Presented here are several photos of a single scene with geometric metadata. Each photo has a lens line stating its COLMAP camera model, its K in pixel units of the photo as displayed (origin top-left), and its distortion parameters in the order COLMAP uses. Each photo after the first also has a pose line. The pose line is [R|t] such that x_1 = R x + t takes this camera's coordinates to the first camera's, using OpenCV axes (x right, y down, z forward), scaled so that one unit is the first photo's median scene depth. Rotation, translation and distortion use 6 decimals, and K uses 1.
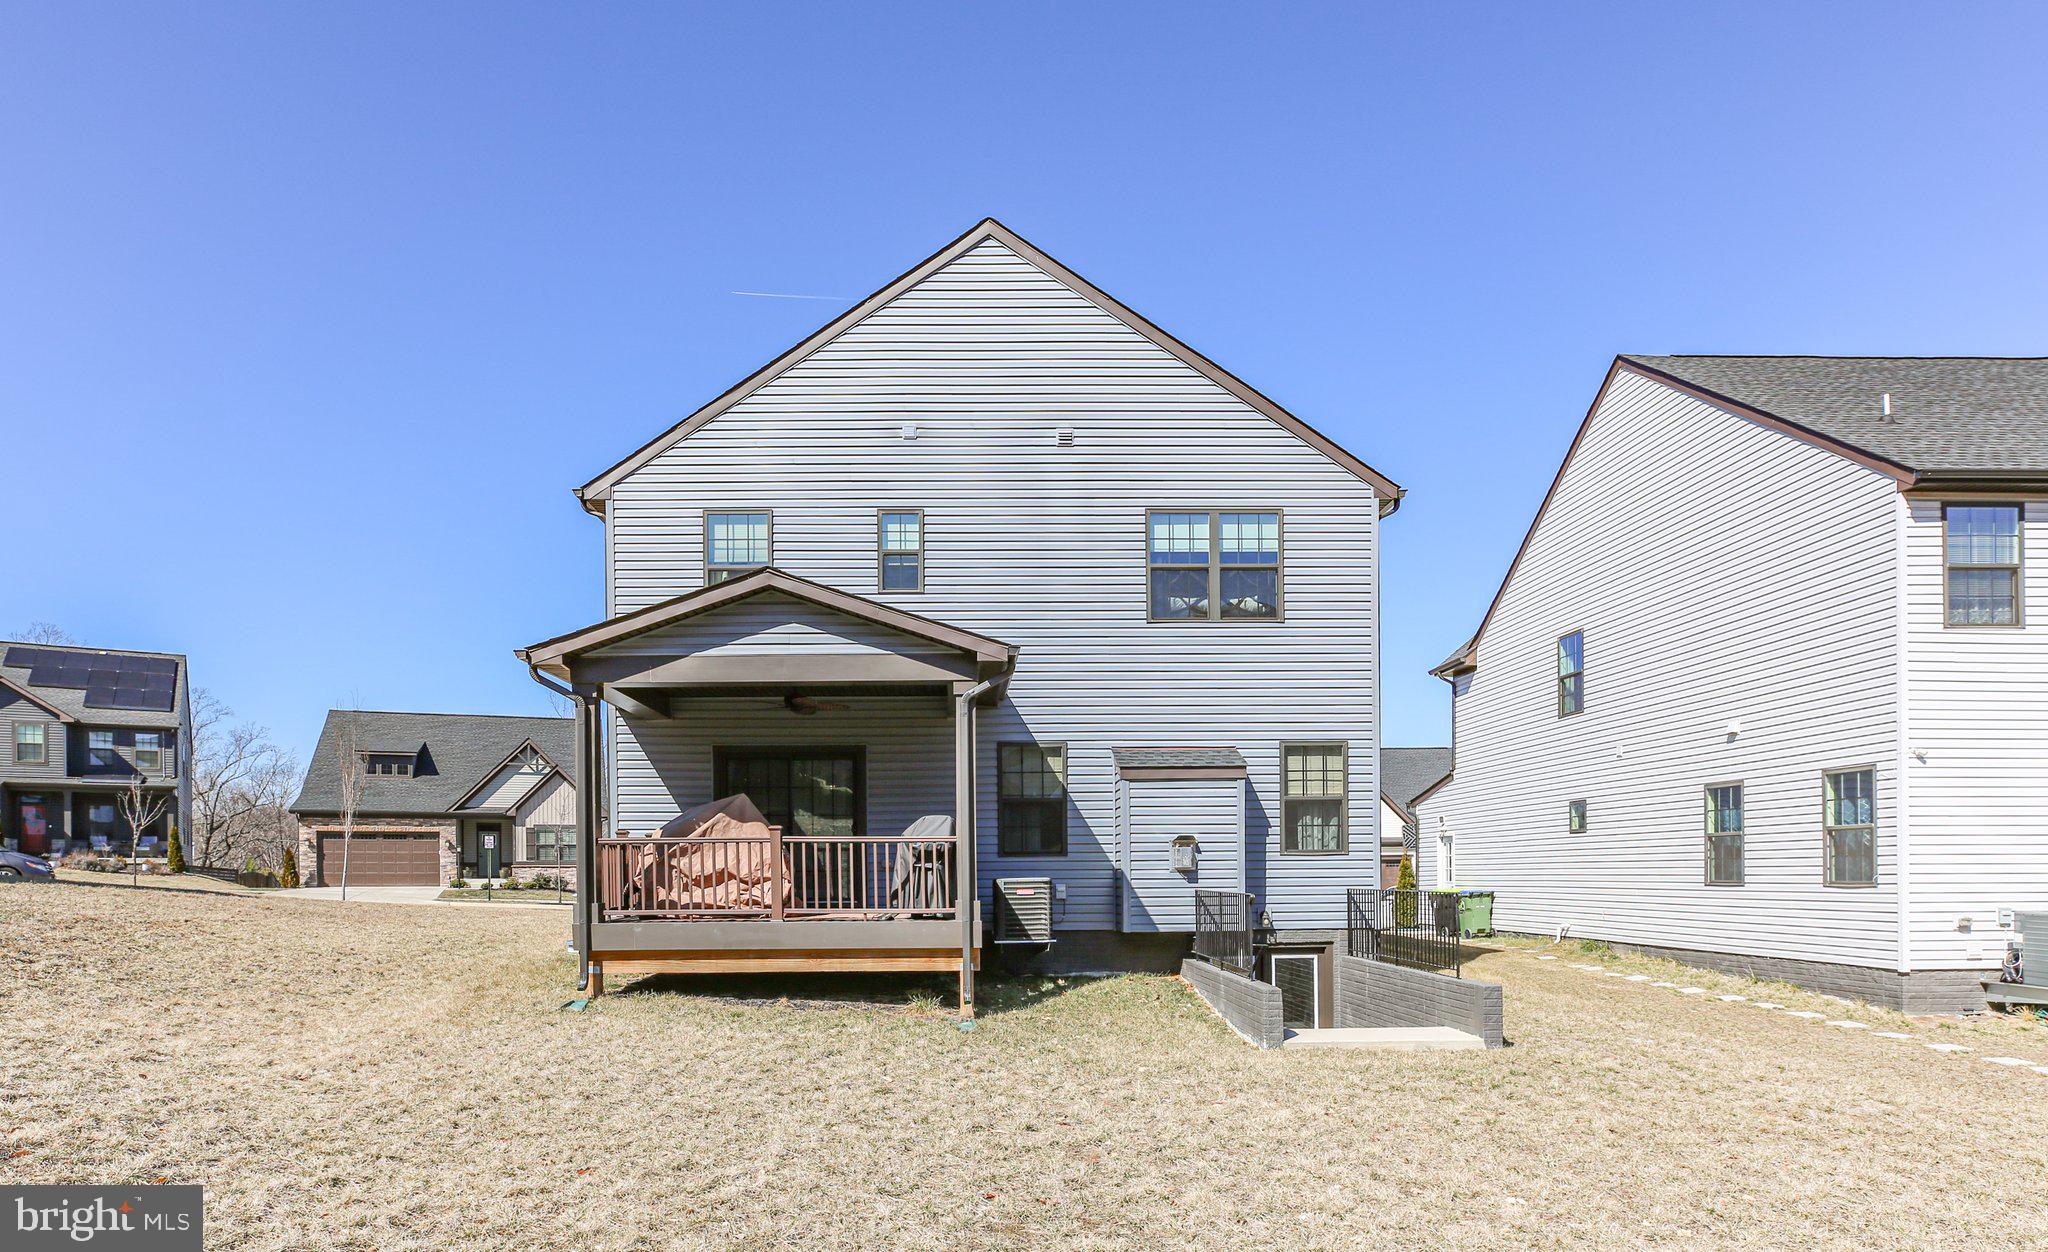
lens RADIAL K [[1238.7, 0, 1024.1], [0, 1238.7, 649.5], [0, 0, 1]] dist [-0.002772, 0.000350]
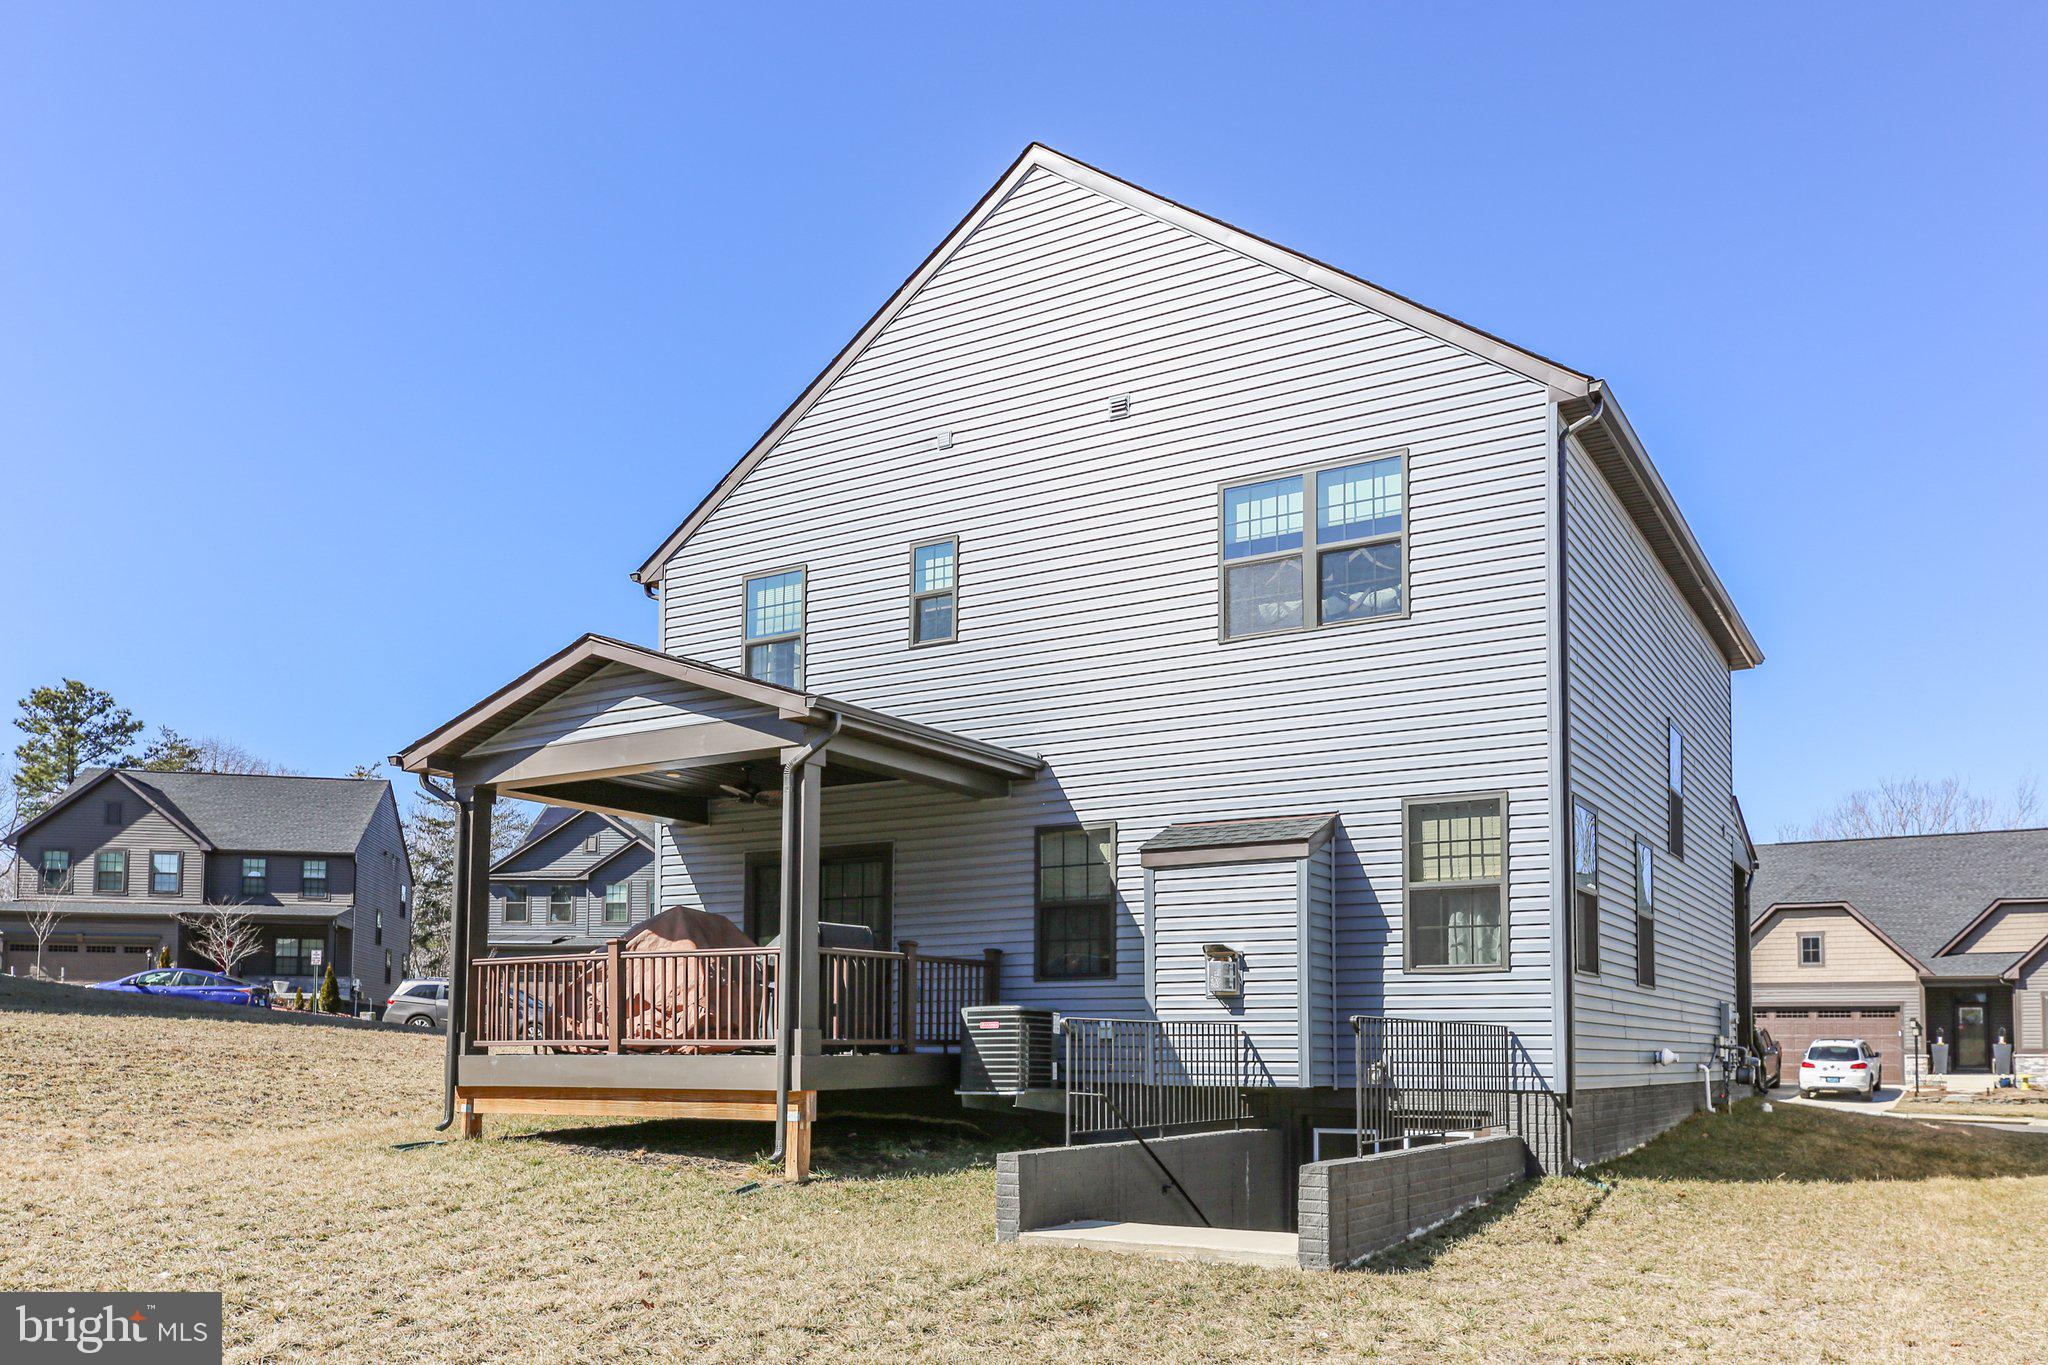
lens RADIAL K [[1601.1, 0, 1024.0], [0, 1601.1, 682.5], [0, 0, 1]] dist [0.039061, -0.003730]
pose [[0.847848, -0.109942, -0.518716, 0.484956], [0.086443, 0.993840, -0.069352, 0.054508], [0.523146, 0.013960, 0.852129, 0.171931]]
